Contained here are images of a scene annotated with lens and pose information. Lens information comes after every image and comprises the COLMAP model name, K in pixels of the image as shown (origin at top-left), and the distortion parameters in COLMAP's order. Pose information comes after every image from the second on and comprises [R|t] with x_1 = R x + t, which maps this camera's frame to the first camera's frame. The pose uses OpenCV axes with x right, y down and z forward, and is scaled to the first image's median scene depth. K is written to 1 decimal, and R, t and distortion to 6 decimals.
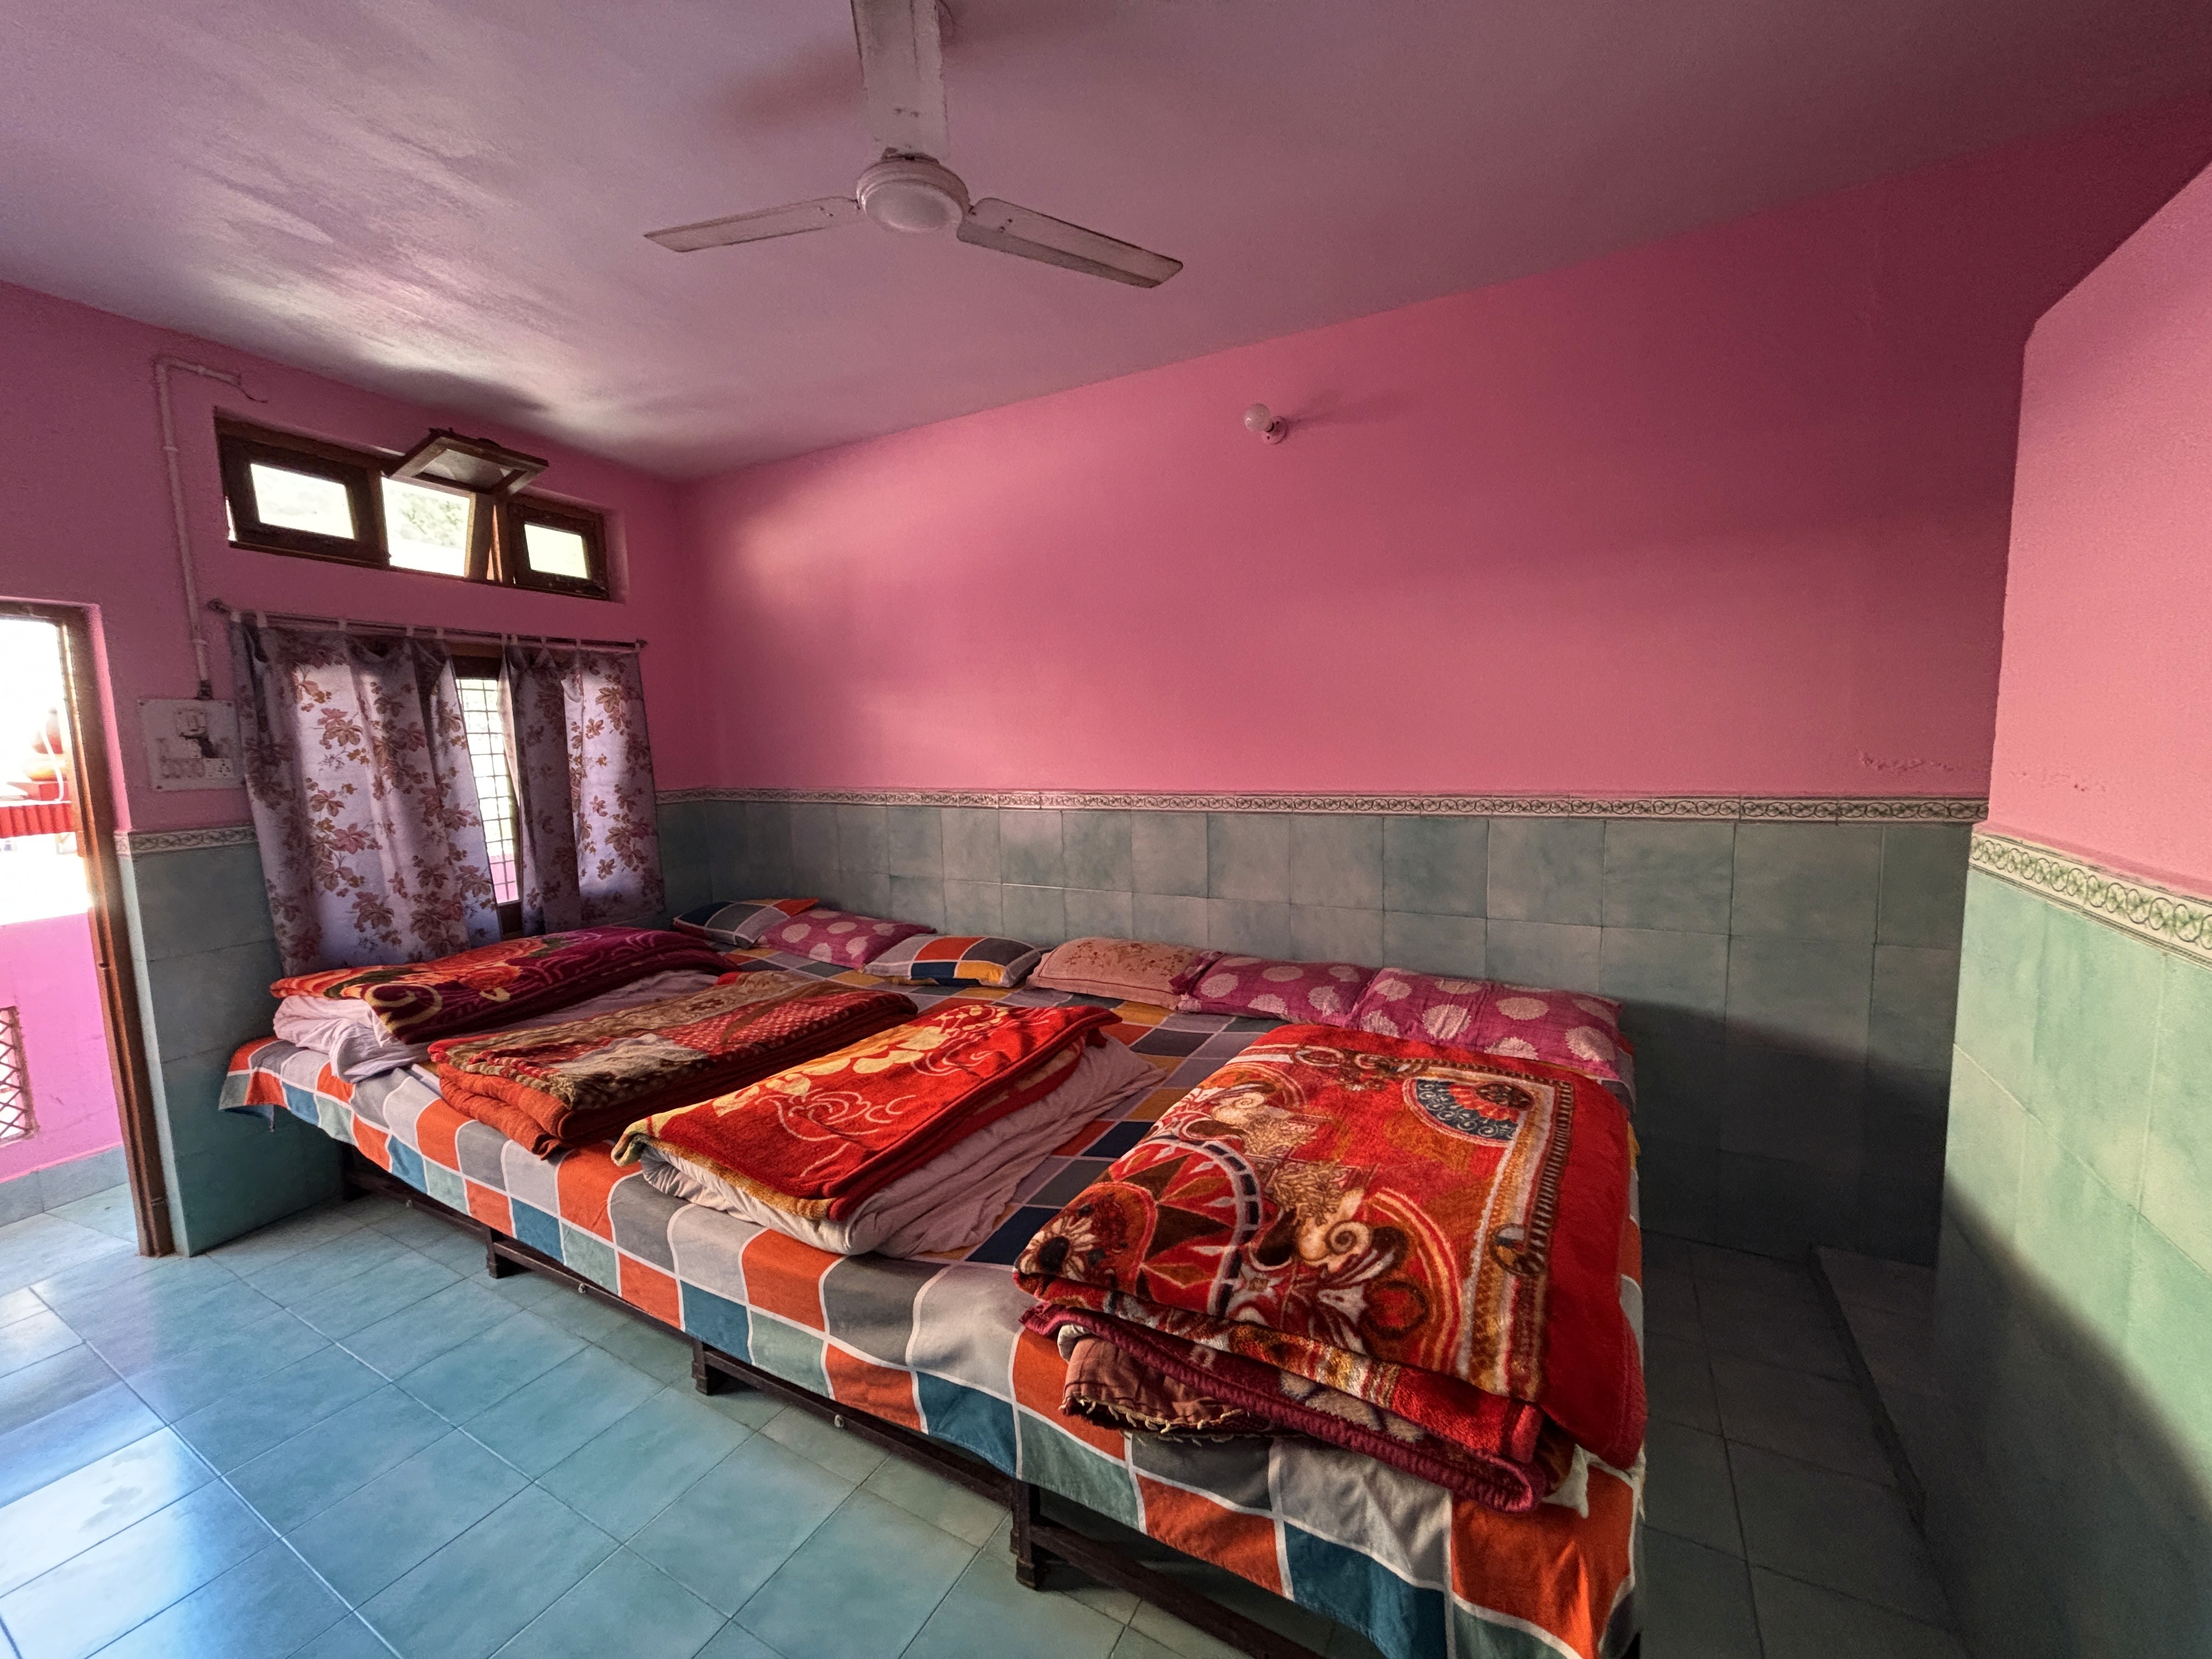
lens RADIAL K [[884.7, 0, 1086.2], [0, 884.7, 828.1], [0, 0, 1]] dist [-0.005544, 0.002698]
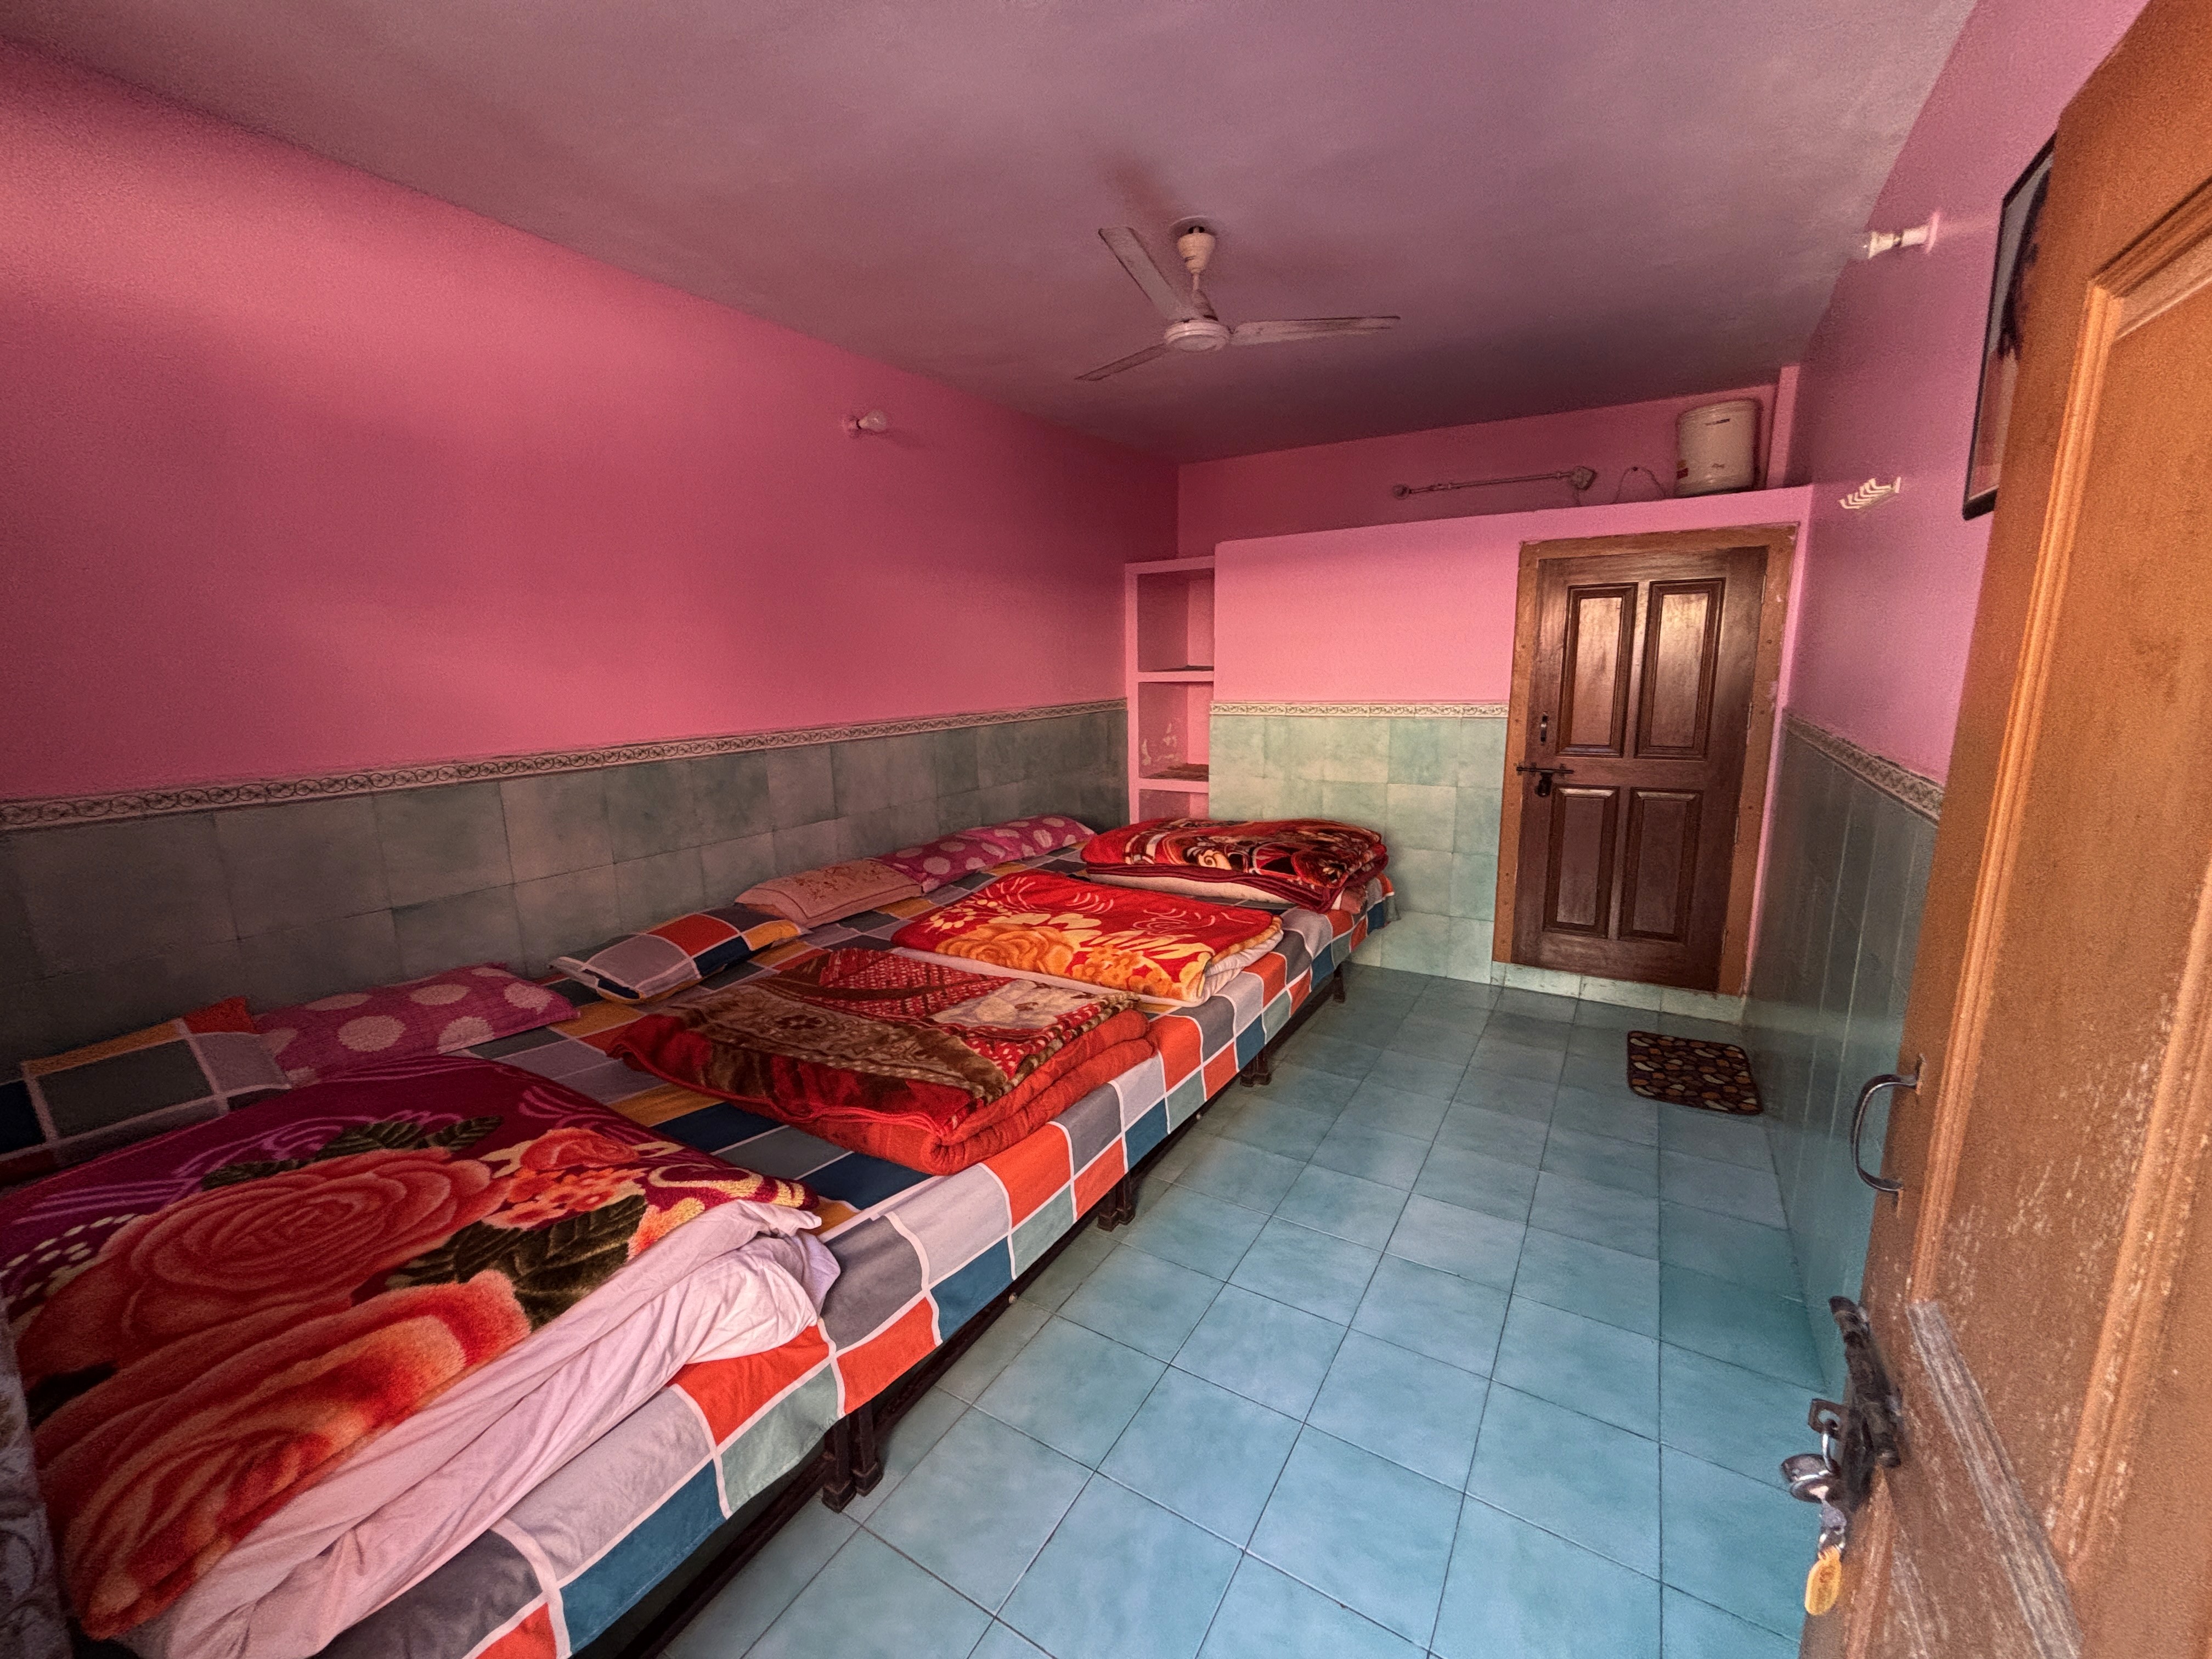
lens RADIAL K [[884.7, 0, 1100.9], [0, 884.7, 837.7], [0, 0, 1]] dist [-0.005544, 0.002698]
pose [[0.030888, -0.161975, 0.986311, -0.990177], [0.130836, 0.978947, 0.156668, -0.031856], [-0.990923, 0.124206, 0.051430, 0.604164]]
